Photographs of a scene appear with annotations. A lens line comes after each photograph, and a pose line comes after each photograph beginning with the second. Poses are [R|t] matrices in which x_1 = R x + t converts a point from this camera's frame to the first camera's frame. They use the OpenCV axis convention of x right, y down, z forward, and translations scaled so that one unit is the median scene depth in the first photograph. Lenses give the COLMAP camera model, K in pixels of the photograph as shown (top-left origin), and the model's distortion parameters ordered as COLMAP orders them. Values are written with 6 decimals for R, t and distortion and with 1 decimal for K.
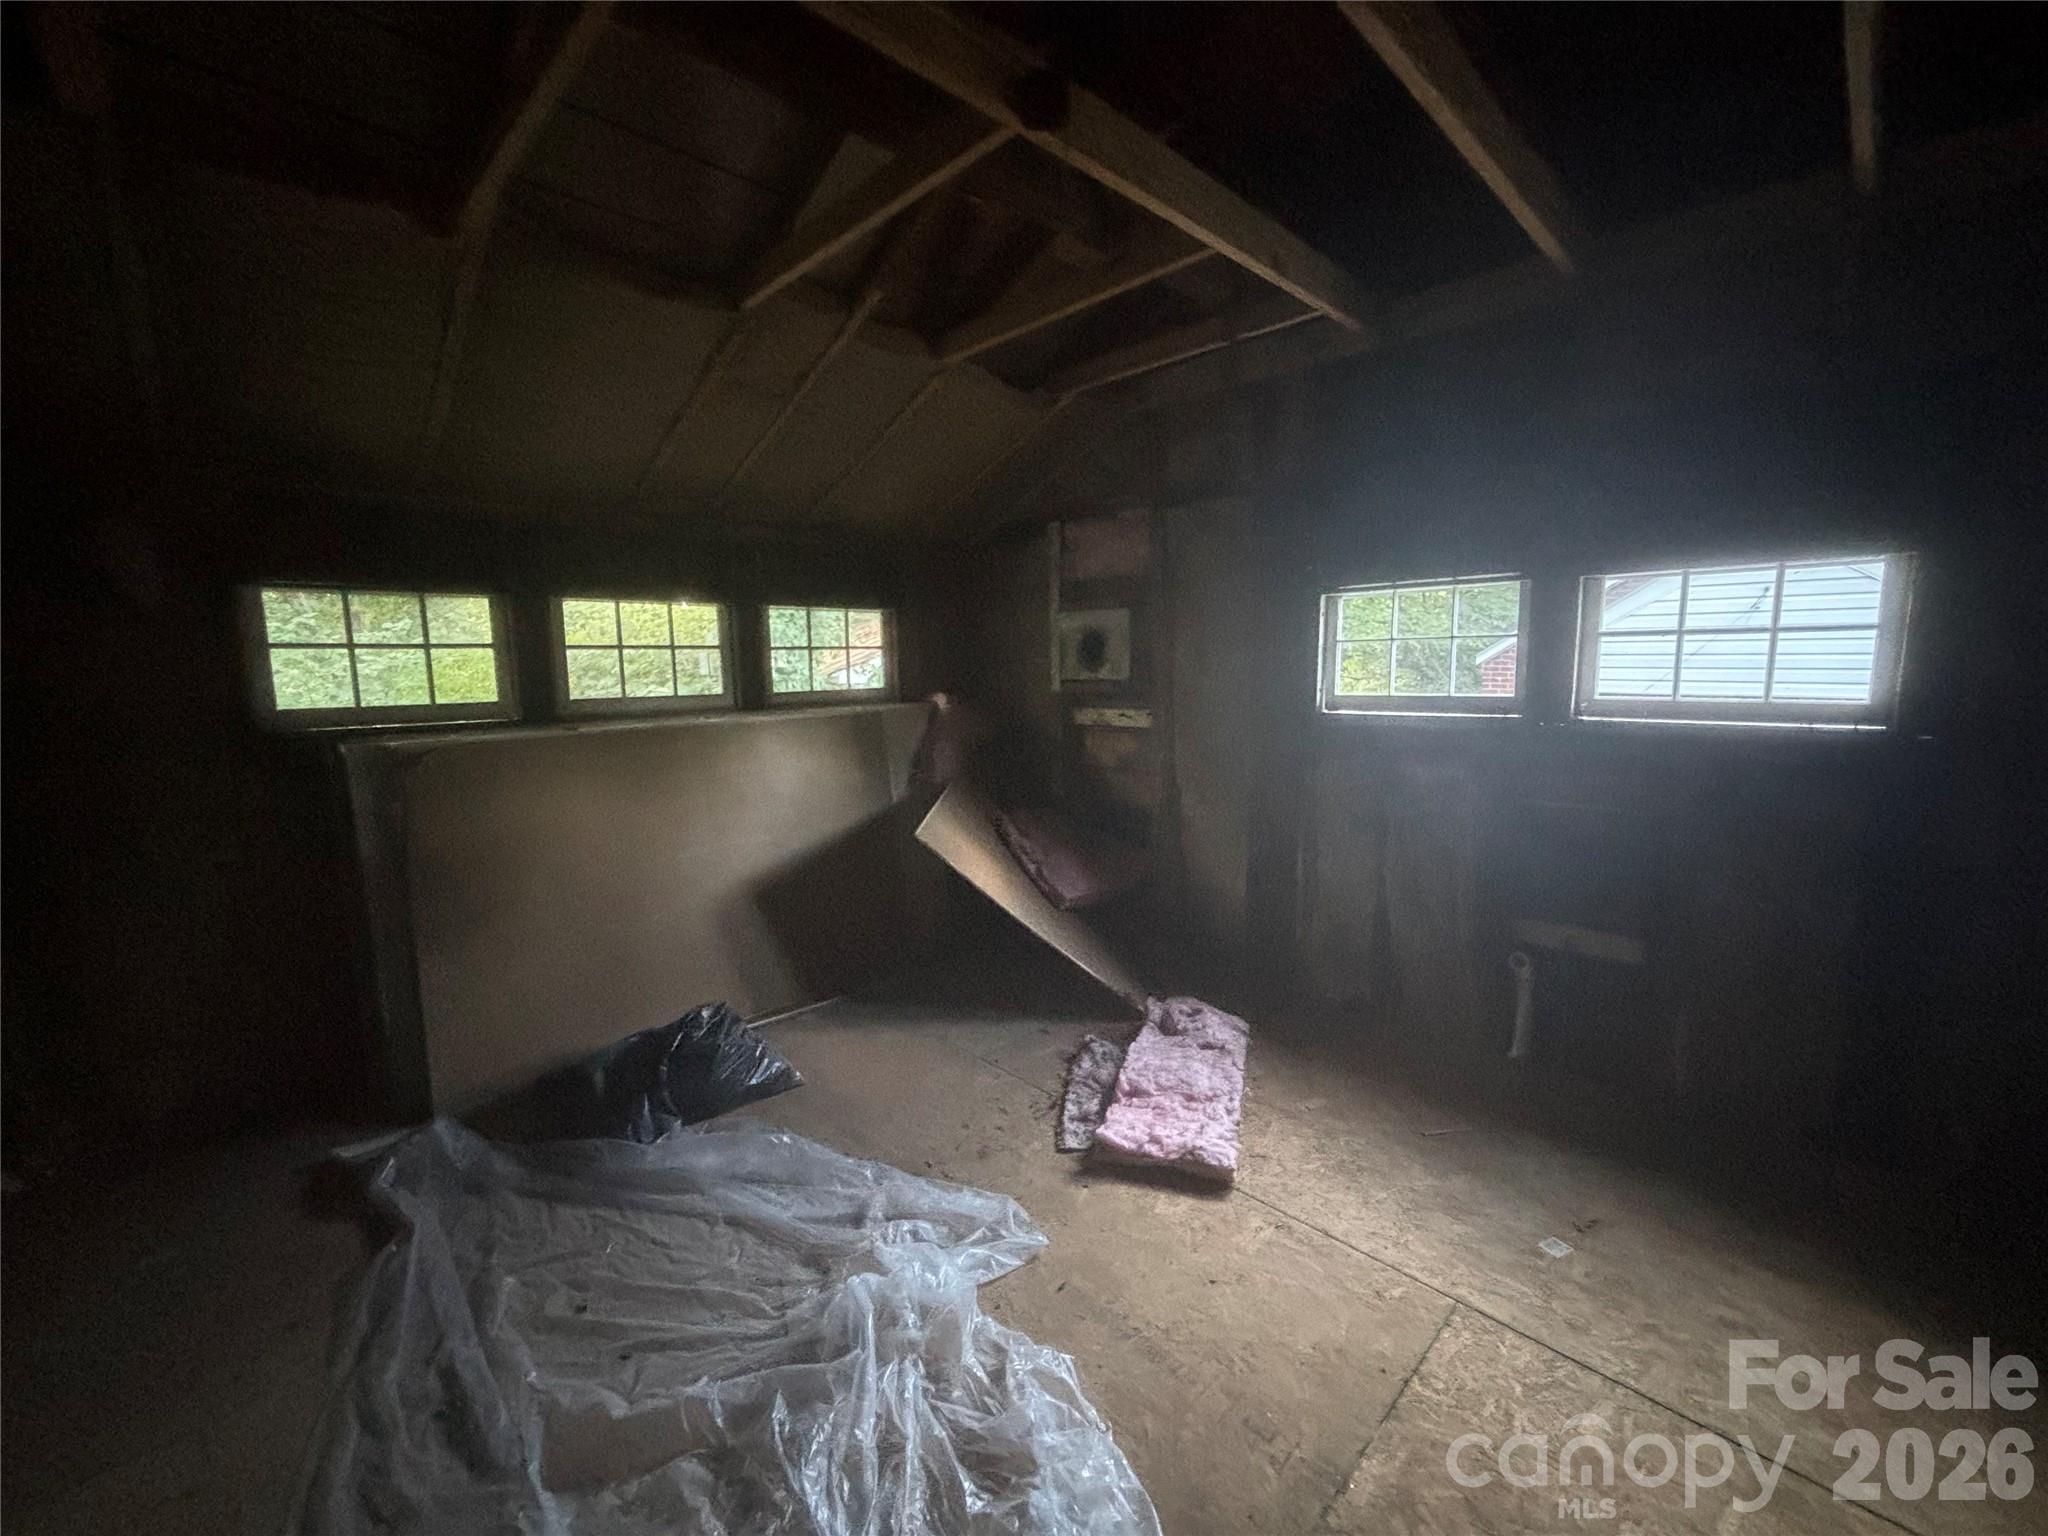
lens RADIAL K [[831.4, 0, 1021.9], [0, 831.4, 768.3], [0, 0, 1]] dist [-0.004064, -0.000834]
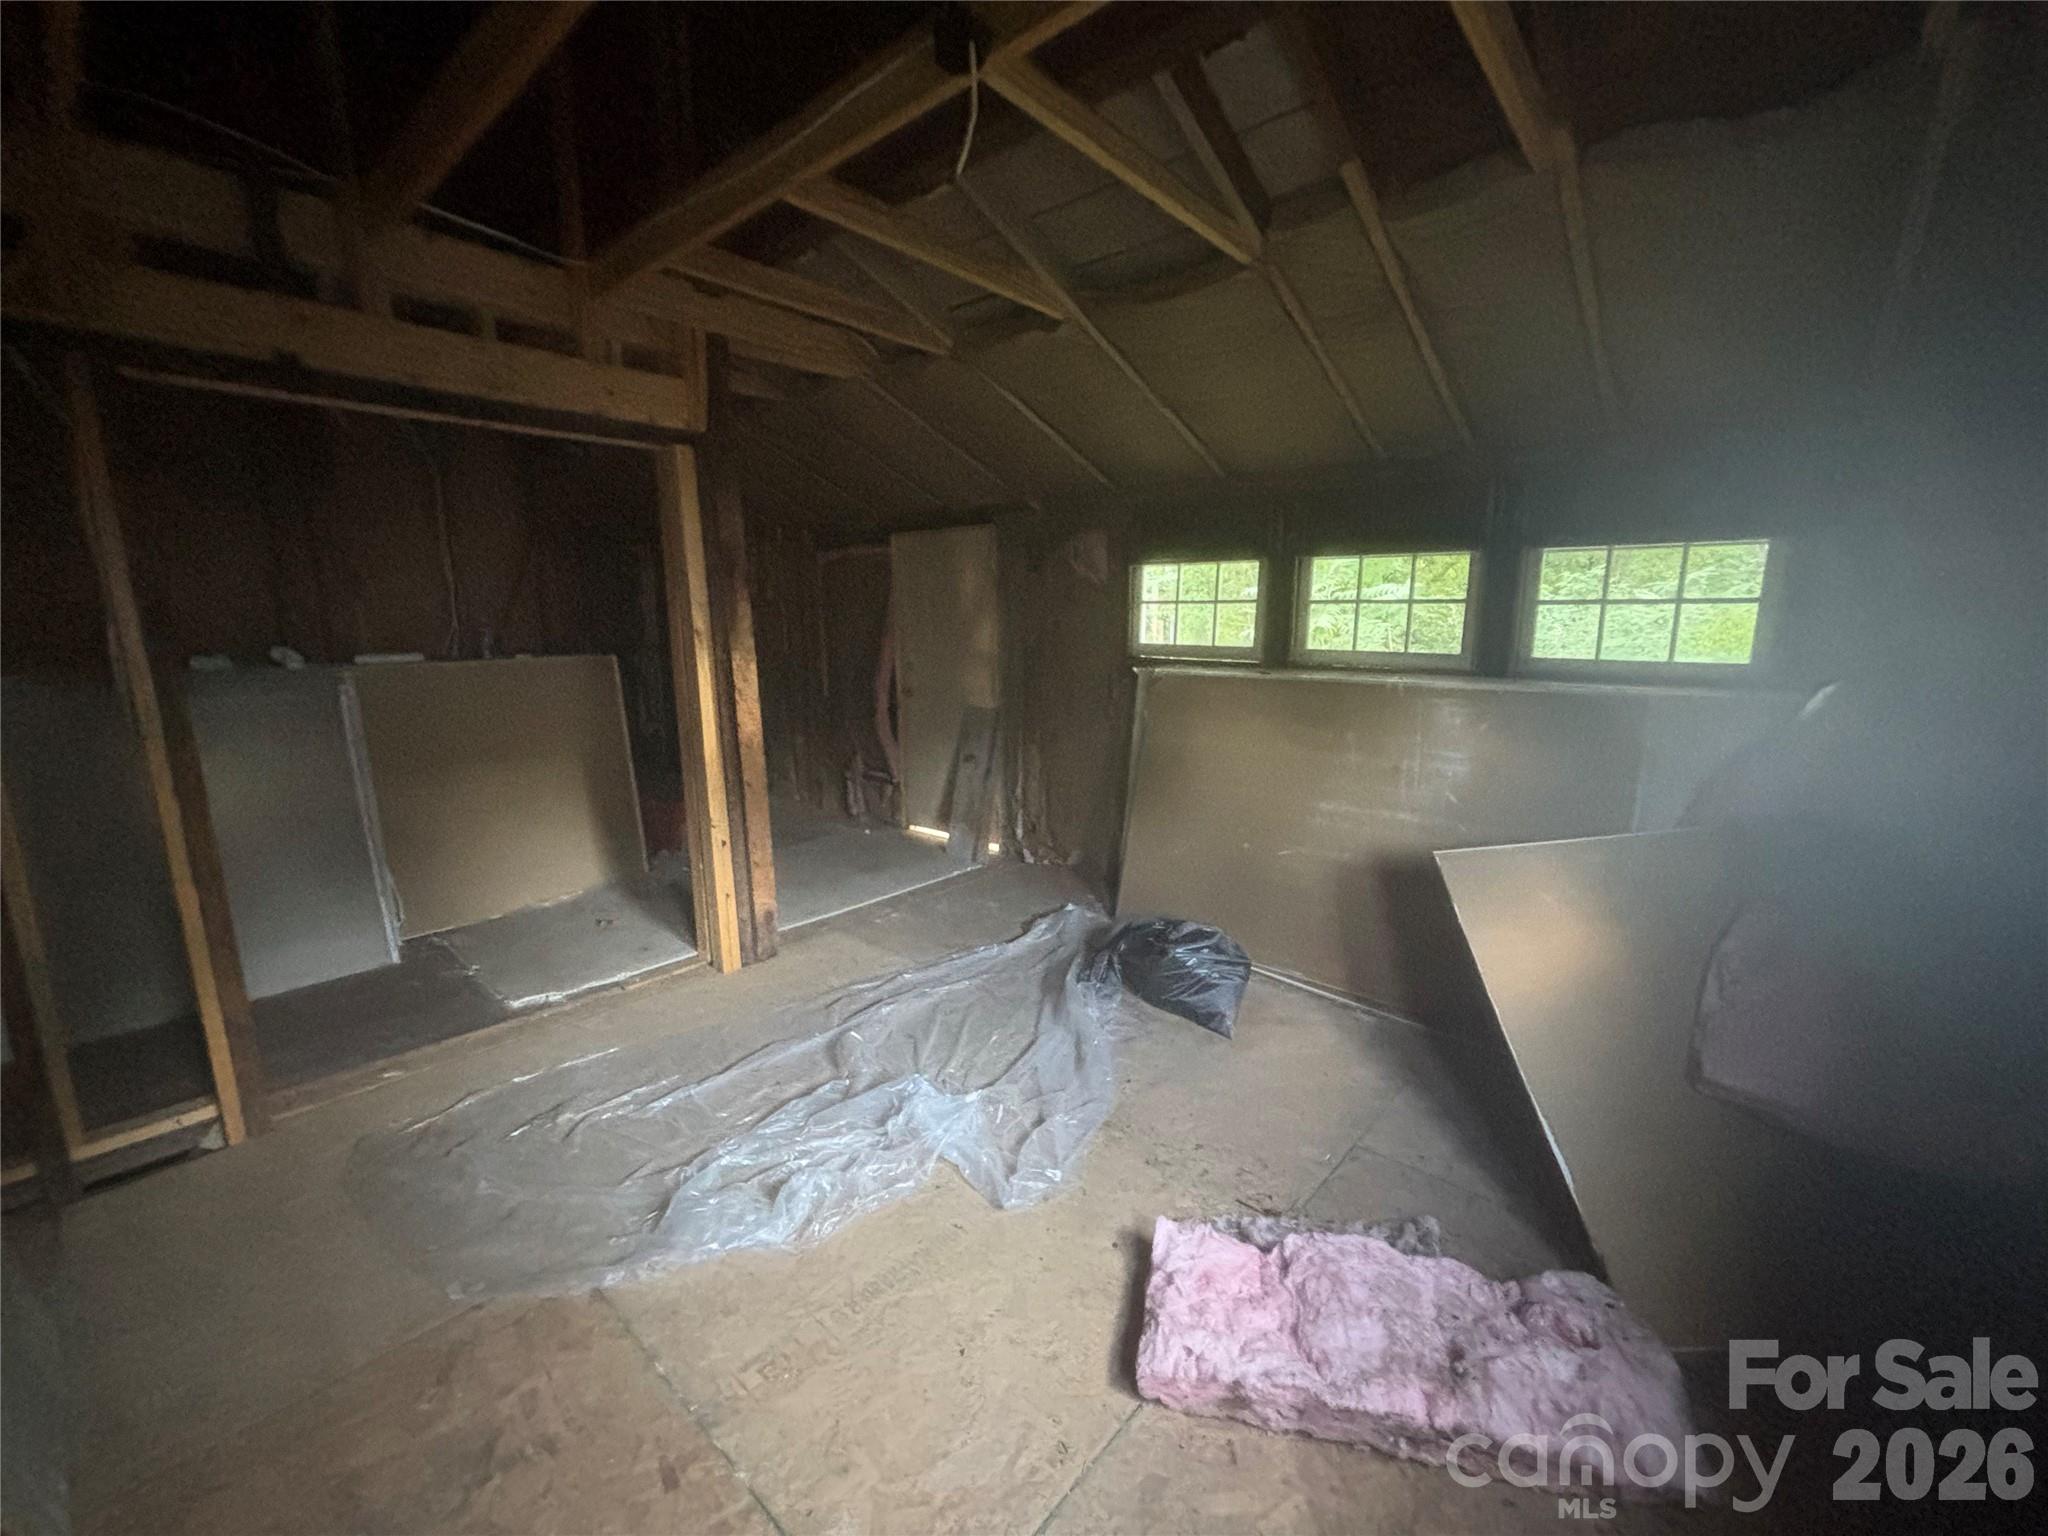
lens RADIAL K [[831.4, 0, 1021.9], [0, 831.4, 768.3], [0, 0, 1]] dist [-0.004064, -0.000834]
pose [[0.054789, 0.189907, -0.980272, 0.613674], [-0.138718, 0.973674, 0.180876, -0.081689], [0.988815, 0.126072, 0.079690, 0.589741]]
